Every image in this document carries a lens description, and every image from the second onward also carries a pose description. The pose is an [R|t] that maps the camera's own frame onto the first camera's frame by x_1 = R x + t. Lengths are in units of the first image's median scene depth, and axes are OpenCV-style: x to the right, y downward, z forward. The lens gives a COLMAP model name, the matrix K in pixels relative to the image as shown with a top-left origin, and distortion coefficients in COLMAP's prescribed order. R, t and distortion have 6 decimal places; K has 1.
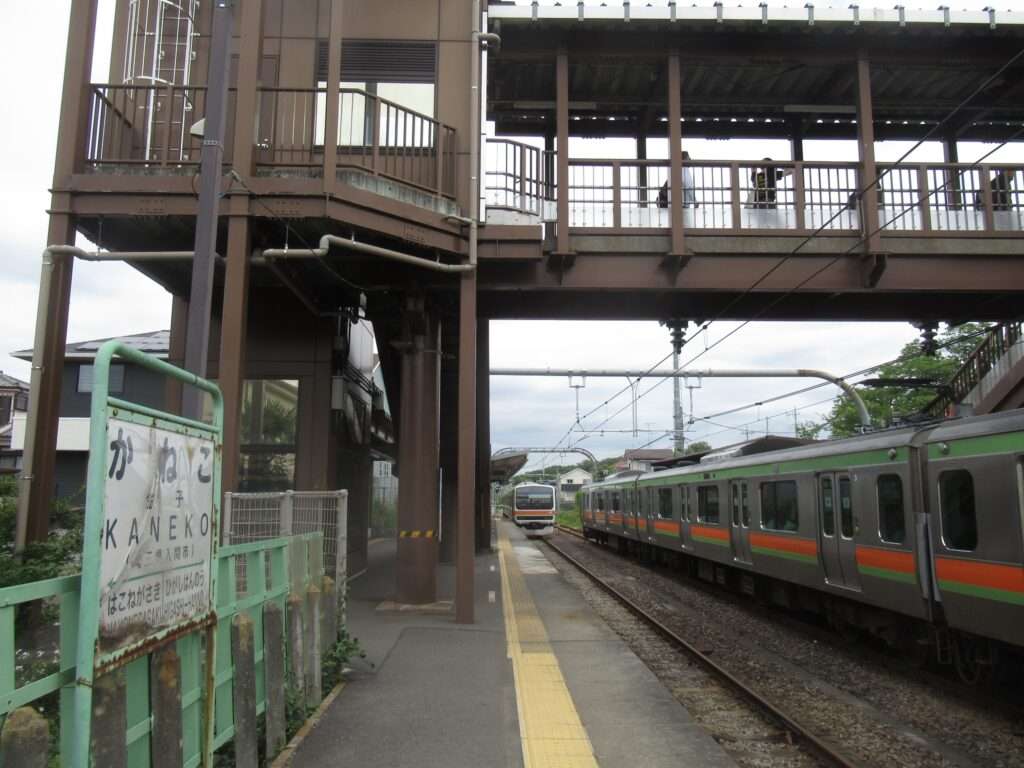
lens RADIAL K [[754.6, 0, 505.1], [0, 754.6, 394.8], [0, 0, 1]] dist [-0.002835, -0.000393]
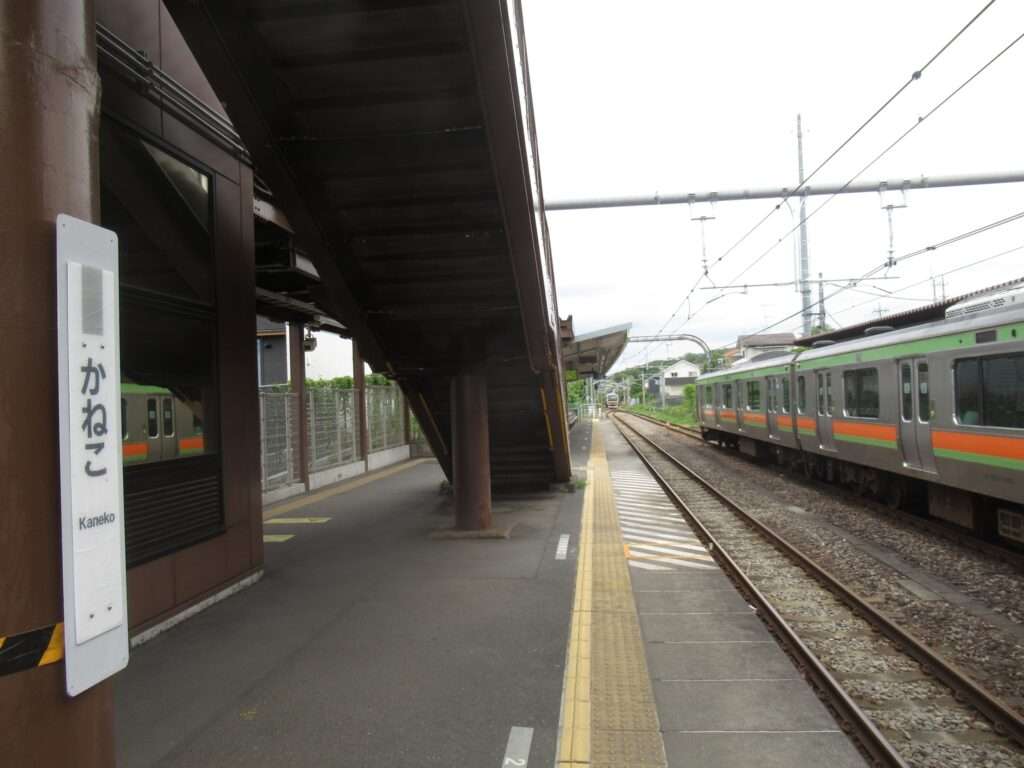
lens RADIAL K [[754.6, 0, 505.1], [0, 754.6, 394.8], [0, 0, 1]] dist [-0.002835, -0.000393]
pose [[0.990298, -0.040272, -0.133000, 0.021304], [0.057537, 0.990021, 0.128638, 0.116788], [0.126492, -0.135042, 0.982733, 0.846513]]
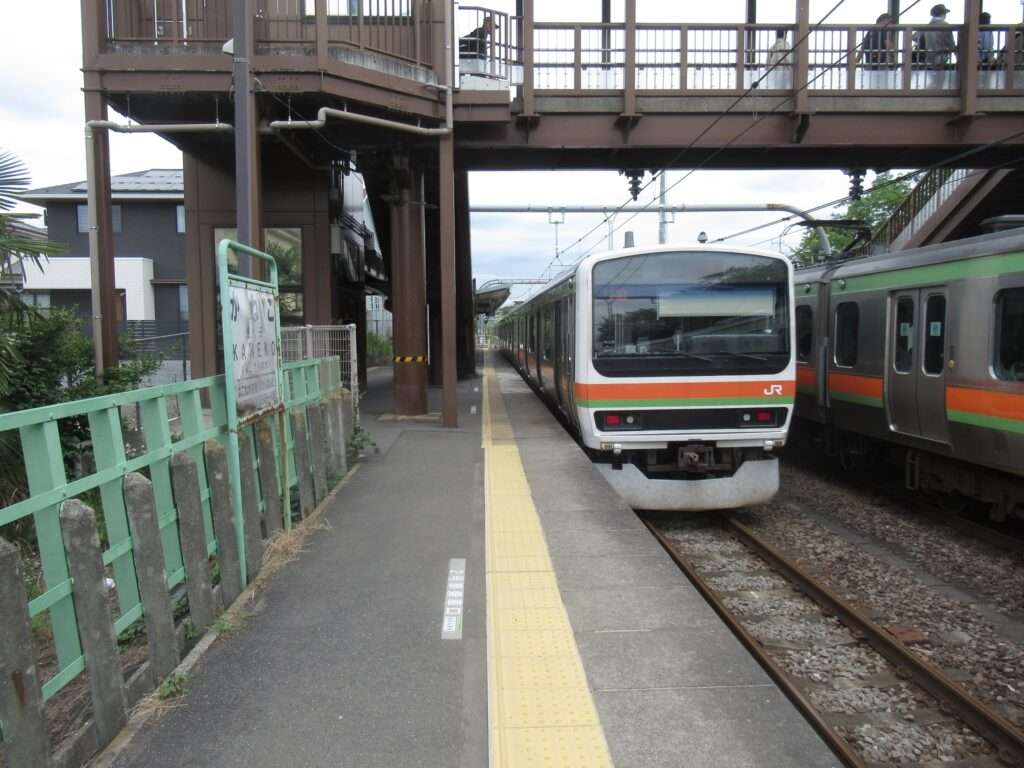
lens RADIAL K [[754.6, 0, 505.1], [0, 754.6, 394.8], [0, 0, 1]] dist [-0.002835, -0.000393]
pose [[0.999856, -0.012261, 0.011766, 0.021977], [0.009346, 0.975045, 0.221810, -0.027572], [-0.014192, -0.221668, 0.975019, -0.199567]]
